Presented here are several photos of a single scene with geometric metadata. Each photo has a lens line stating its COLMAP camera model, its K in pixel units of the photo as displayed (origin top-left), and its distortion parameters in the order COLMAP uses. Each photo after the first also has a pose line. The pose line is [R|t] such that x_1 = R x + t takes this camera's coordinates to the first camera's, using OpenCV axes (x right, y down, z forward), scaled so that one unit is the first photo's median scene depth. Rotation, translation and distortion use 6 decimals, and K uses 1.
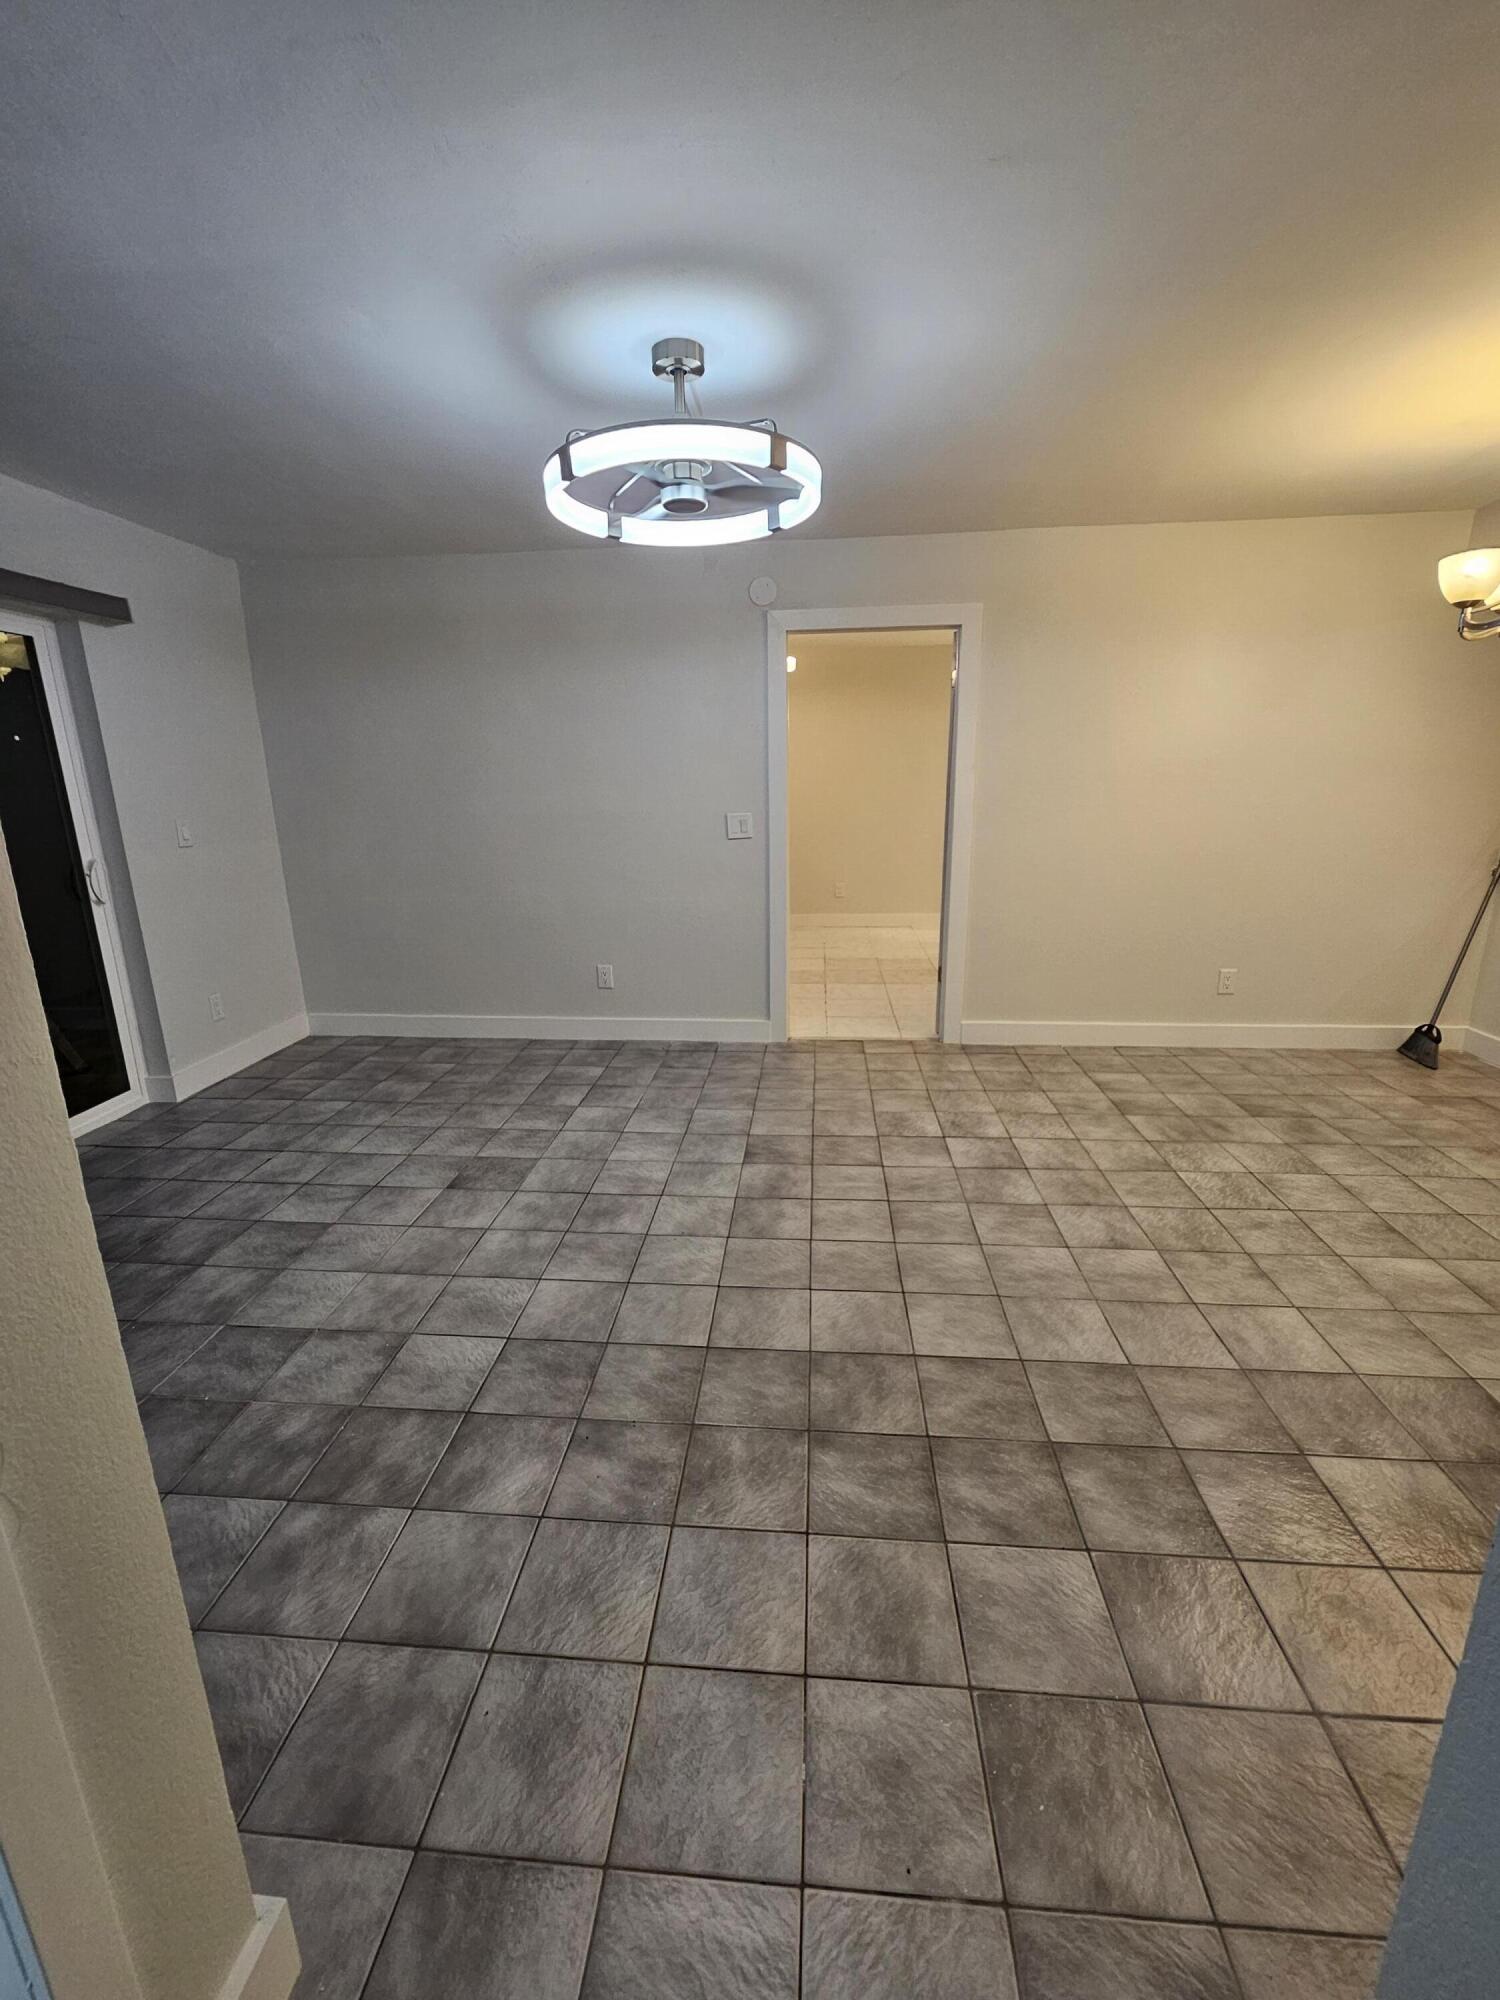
lens RADIAL K [[822.9, 0, 750.0], [0, 822.9, 1000.0], [0, 0, 1]] dist [0.002710, 0.000279]
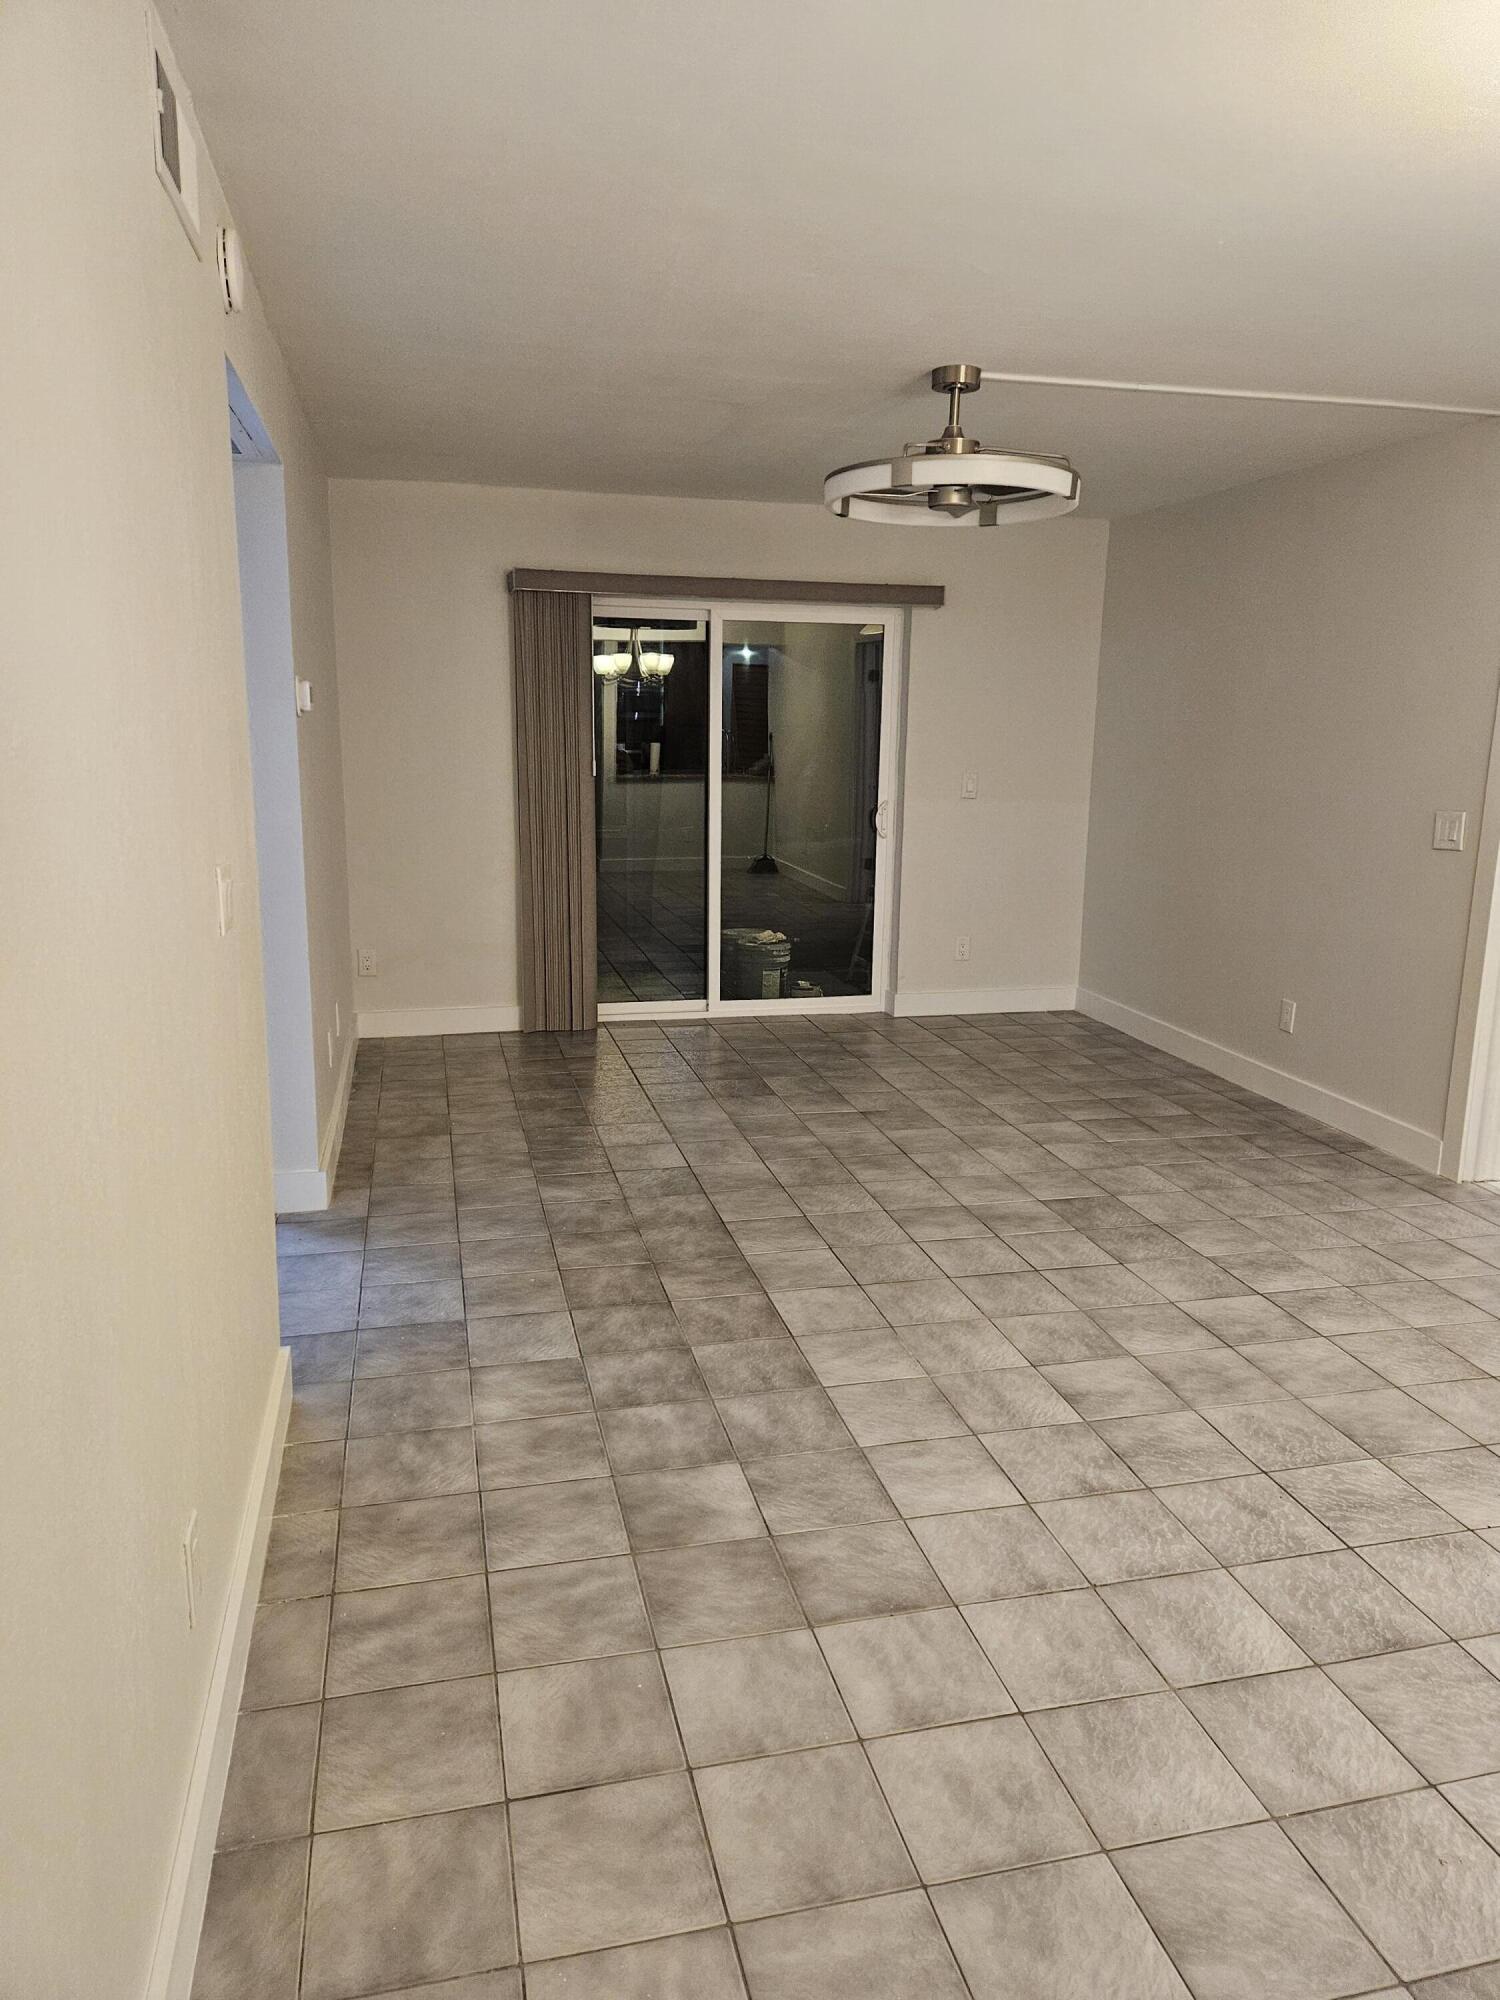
lens RADIAL K [[1345.3, 0, 750.0], [0, 1345.3, 1000.0], [0, 0, 1]] dist [0.073424, -0.001430]
pose [[0.312759, 0.212064, -0.925857, 1.287119], [-0.267870, 0.954884, 0.128225, -0.110656], [0.911278, 0.207906, 0.355454, 0.209106]]
